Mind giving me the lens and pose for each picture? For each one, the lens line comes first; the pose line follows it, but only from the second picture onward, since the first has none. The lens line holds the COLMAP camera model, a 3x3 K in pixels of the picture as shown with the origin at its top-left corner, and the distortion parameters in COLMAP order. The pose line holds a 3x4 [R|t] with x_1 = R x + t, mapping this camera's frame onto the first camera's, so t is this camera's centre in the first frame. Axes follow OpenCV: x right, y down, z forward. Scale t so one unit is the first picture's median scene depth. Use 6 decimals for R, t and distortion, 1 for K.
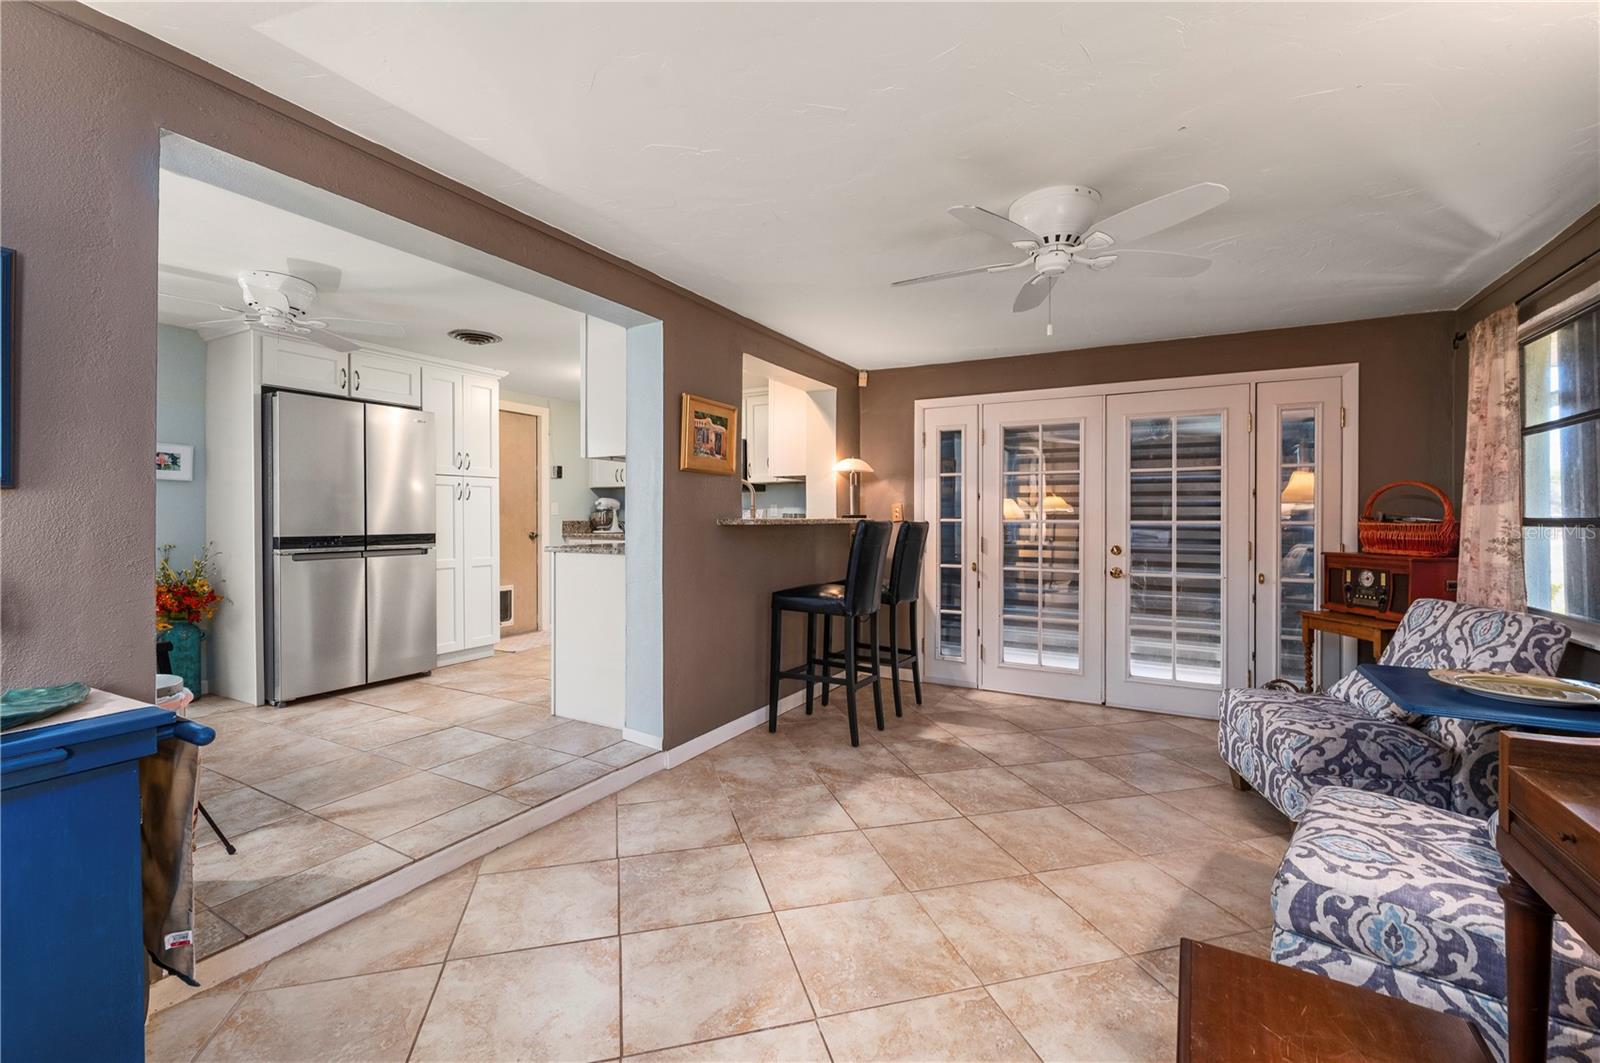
lens RADIAL K [[673.0, 0, 802.5], [0, 673.0, 521.3], [0, 0, 1]] dist [-0.001131, 0.000163]
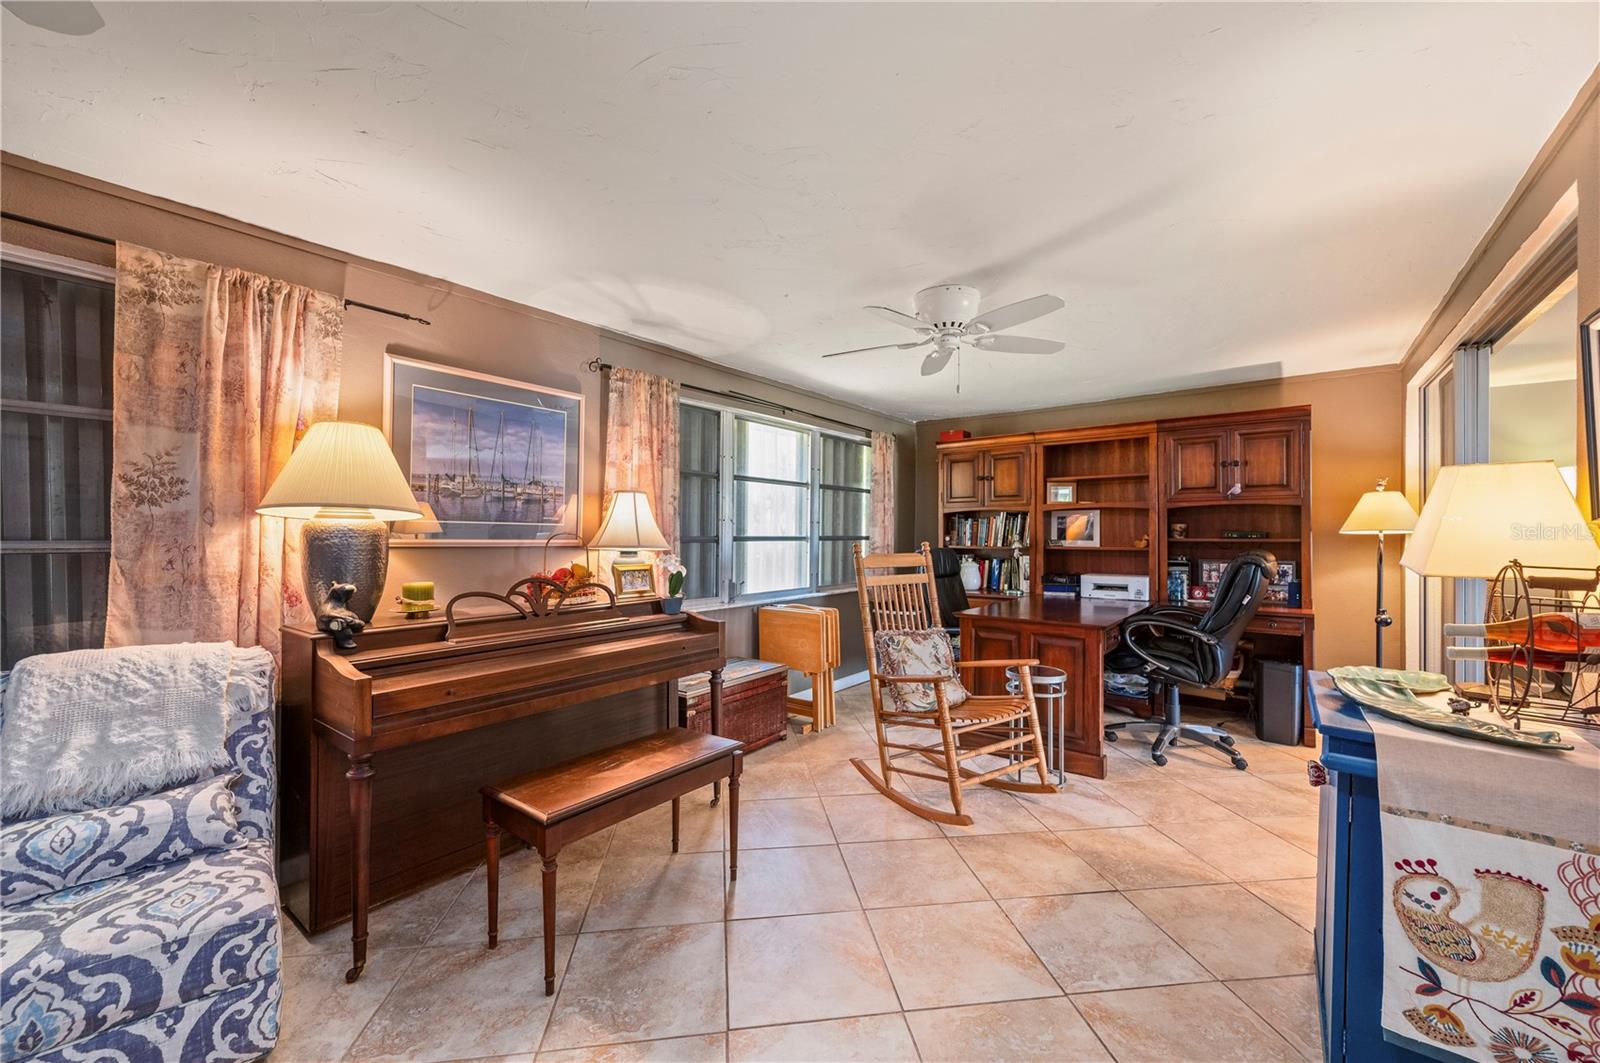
lens RADIAL K [[635.8, 0, 800.4], [0, 635.8, 528.9], [0, 0, 1]] dist [0.001550, 0.000787]
pose [[-0.989648, -0.006650, 0.143363, -0.081924], [-0.007083, 0.999972, -0.002510, -0.018290], [-0.143342, -0.003500, -0.989667, 0.901662]]
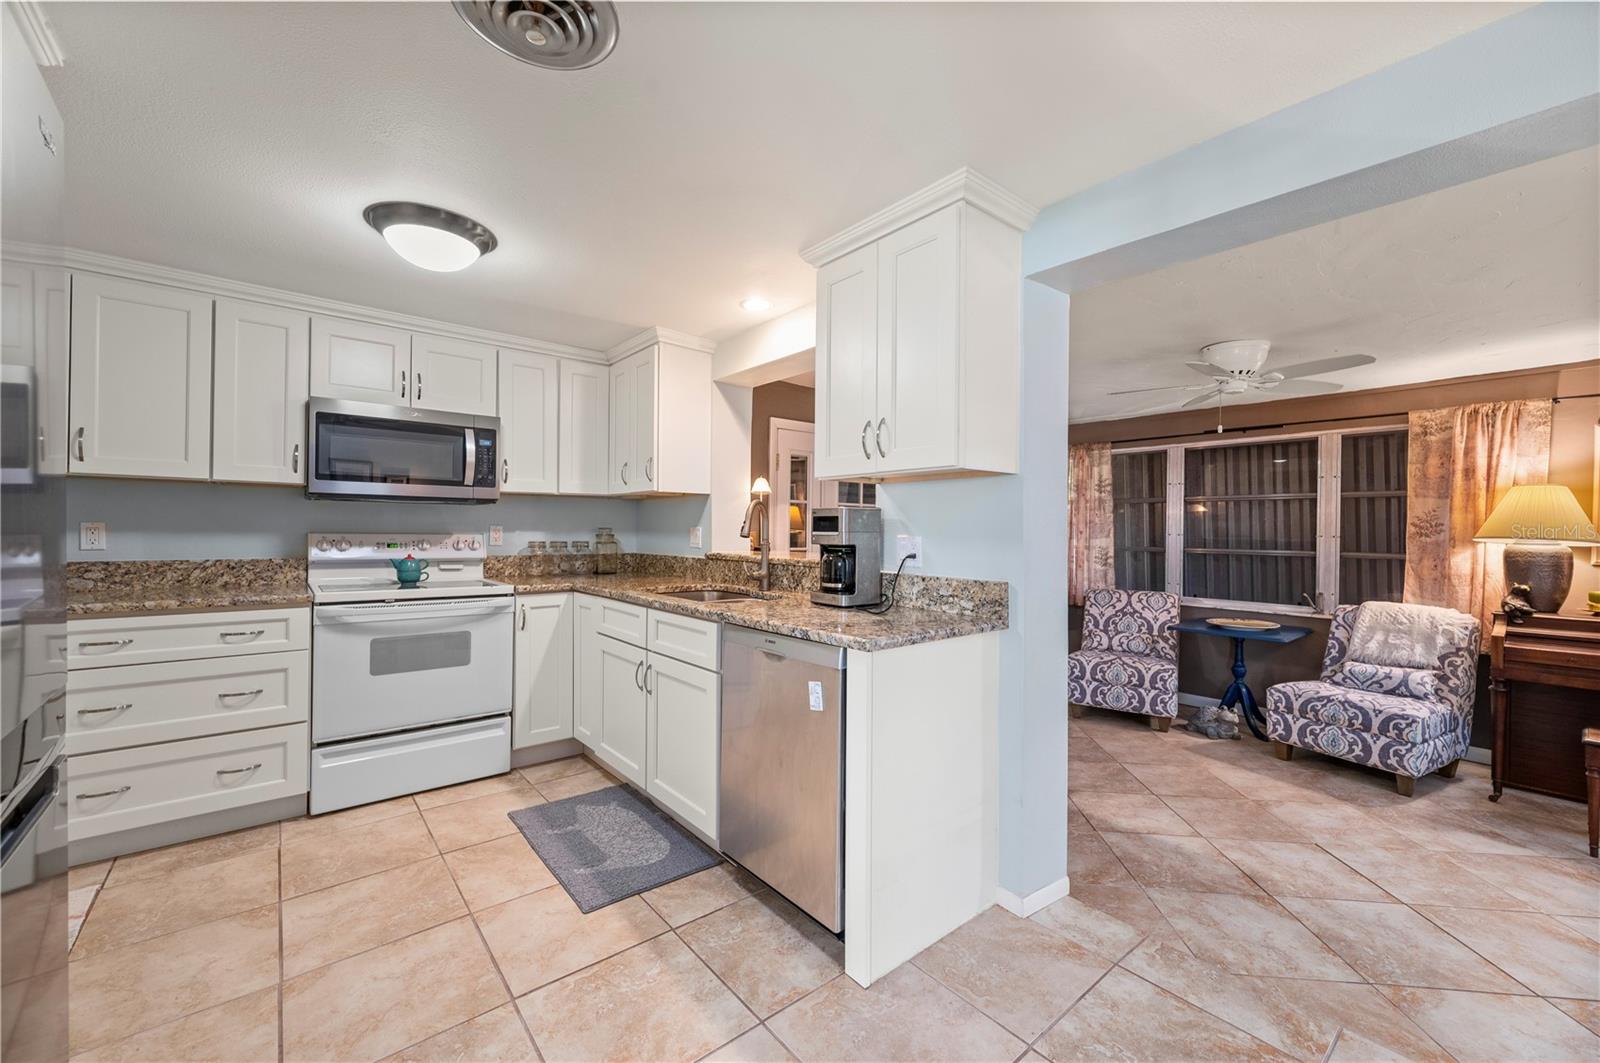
lens RADIAL K [[629.5, 0, 801.1], [0, 629.5, 528.8], [0, 0, 1]] dist [-0.000367, 0.000058]
pose [[0.361443, 0.000126, 0.932394, -0.988713], [-0.005704, 0.999982, 0.002076, -0.051483], [-0.932377, -0.006069, 0.361437, 1.078656]]
